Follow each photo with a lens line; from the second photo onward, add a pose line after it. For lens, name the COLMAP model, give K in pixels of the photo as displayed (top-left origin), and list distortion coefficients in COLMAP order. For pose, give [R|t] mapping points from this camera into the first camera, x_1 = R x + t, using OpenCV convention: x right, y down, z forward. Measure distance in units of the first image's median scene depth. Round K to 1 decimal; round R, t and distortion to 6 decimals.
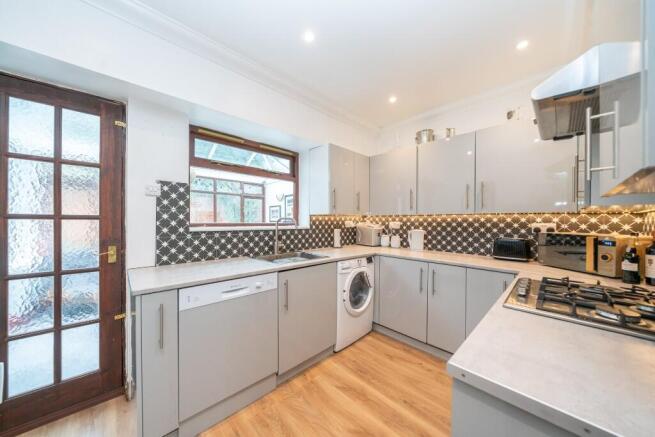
lens RADIAL K [[227.4, 0, 326.7], [0, 227.4, 222.8], [0, 0, 1]] dist [0.000093, -0.000002]
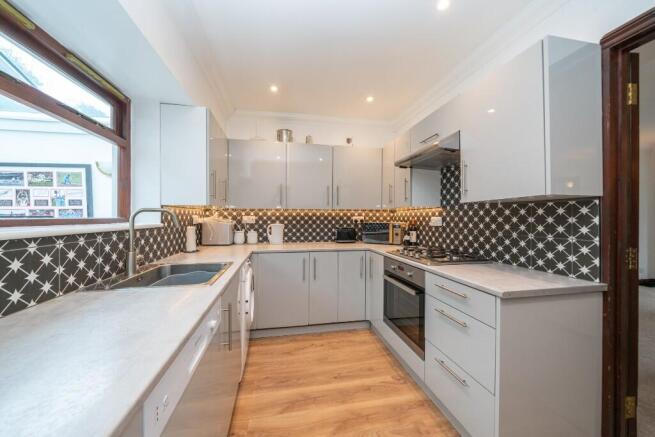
lens RADIAL K [[229.4, 0, 327.5], [0, 229.4, 218.5], [0, 0, 1]] dist [-0.000060, -0.000002]
pose [[0.535843, -0.010328, 0.844254, -0.439983], [0.009863, 0.999934, 0.005973, 0.003666], [-0.844260, 0.005127, 0.535909, 0.309800]]
